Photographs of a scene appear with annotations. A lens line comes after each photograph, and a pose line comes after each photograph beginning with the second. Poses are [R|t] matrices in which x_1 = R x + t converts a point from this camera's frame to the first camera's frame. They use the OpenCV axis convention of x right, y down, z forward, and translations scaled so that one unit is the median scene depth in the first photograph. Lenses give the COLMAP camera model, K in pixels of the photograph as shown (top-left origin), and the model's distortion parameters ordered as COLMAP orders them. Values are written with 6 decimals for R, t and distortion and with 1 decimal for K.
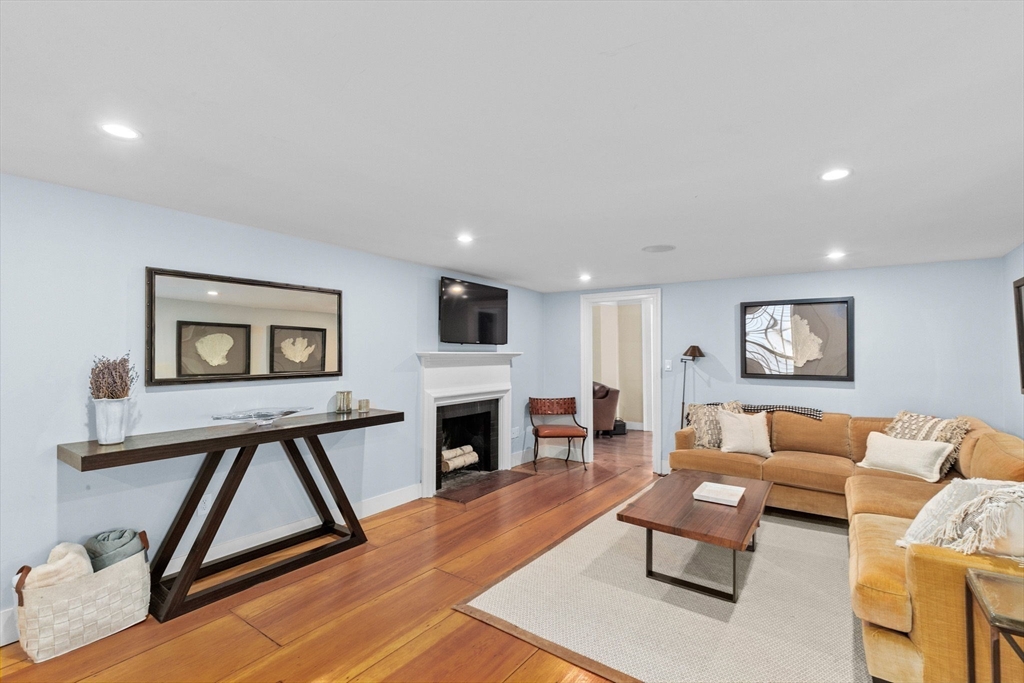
lens RADIAL K [[459.3, 0, 512.7], [0, 459.3, 344.5], [0, 0, 1]] dist [0.002461, -0.000586]
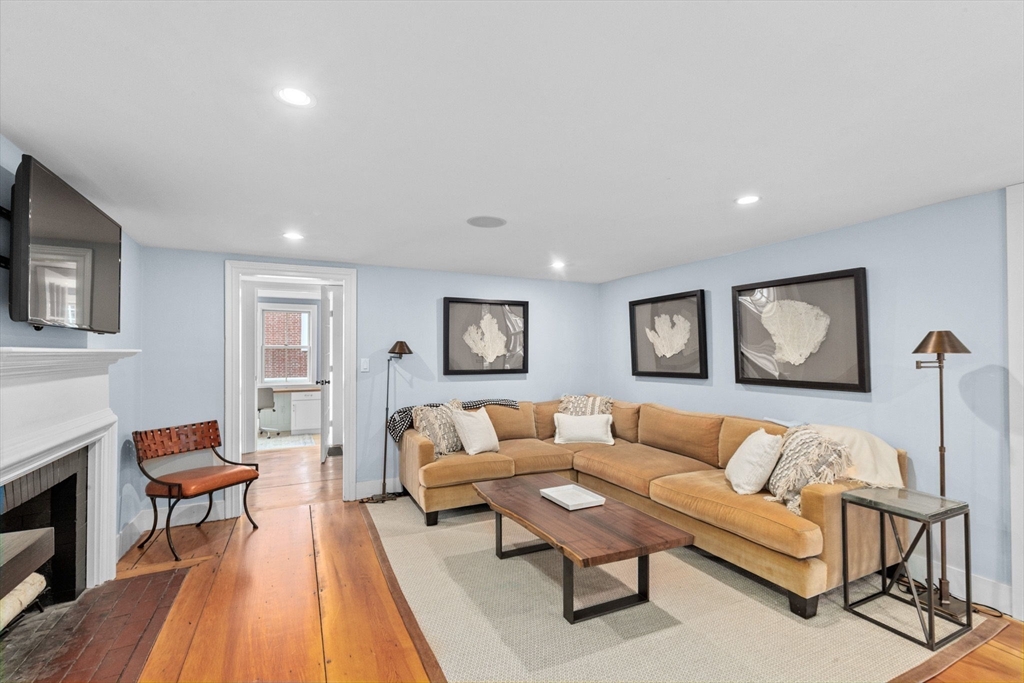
lens RADIAL K [[459.3, 0, 512.7], [0, 459.3, 344.5], [0, 0, 1]] dist [0.002461, -0.000586]
pose [[0.476980, 0.006665, 0.878889, -0.277837], [-0.012819, 0.999918, -0.000626, 0.006792], [-0.878821, -0.010968, 0.477026, 0.412284]]
